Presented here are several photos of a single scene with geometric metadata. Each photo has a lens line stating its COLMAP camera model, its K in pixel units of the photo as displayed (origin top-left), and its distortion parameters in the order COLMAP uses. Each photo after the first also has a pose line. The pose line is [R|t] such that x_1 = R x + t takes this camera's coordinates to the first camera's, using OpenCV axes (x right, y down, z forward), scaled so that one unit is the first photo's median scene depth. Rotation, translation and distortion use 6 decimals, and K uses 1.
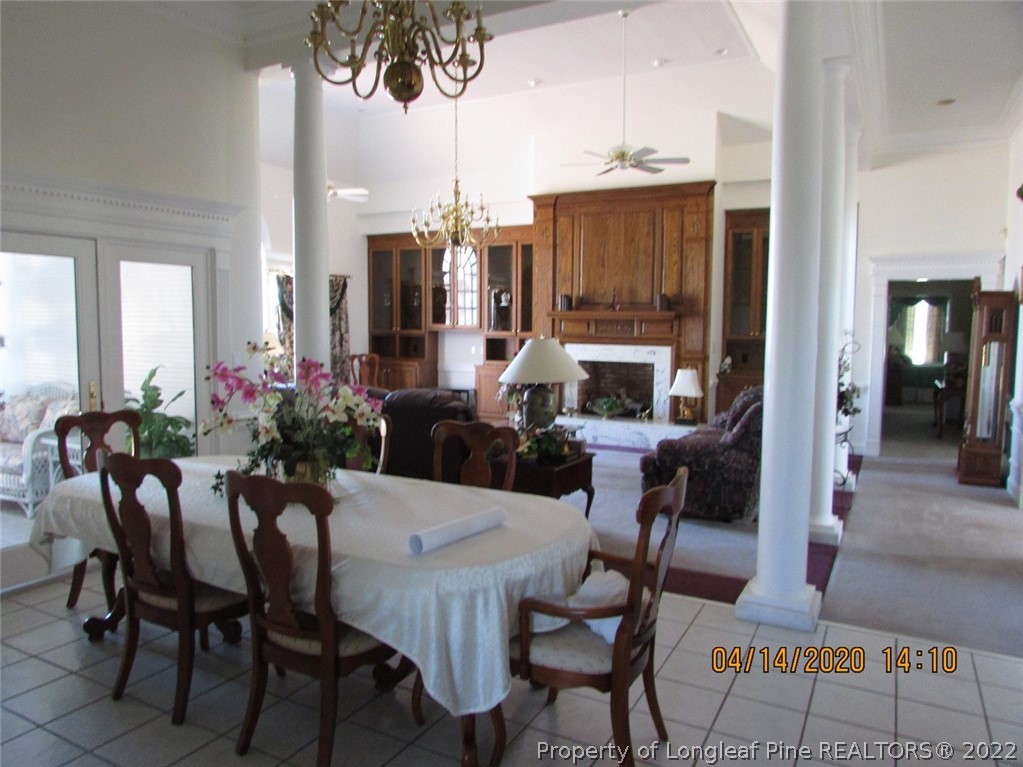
lens RADIAL K [[721.4, 0, 510.0], [0, 721.4, 382.7], [0, 0, 1]] dist [-0.025413, -0.004364]
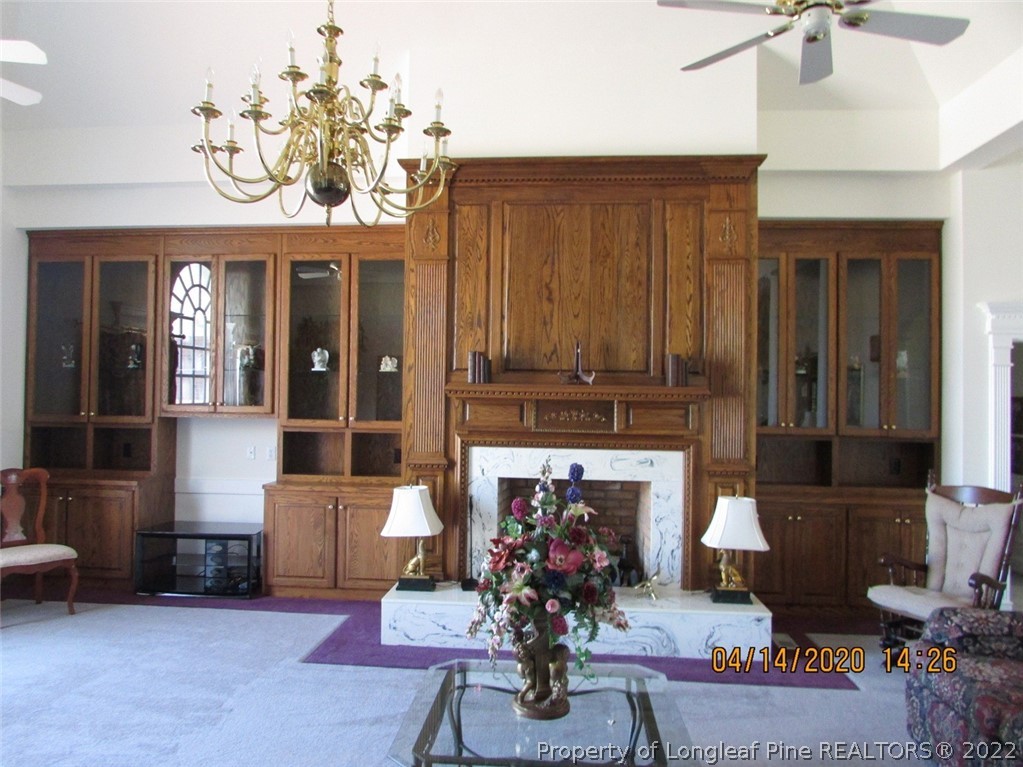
lens RADIAL K [[721.4, 0, 513.9], [0, 721.4, 386.1], [0, 0, 1]] dist [-0.025413, -0.004364]
pose [[0.916481, 0.010142, 0.399951, -0.106487], [0.027561, 0.995703, -0.088405, -0.052214], [-0.399129, 0.092044, 0.912263, 0.527897]]
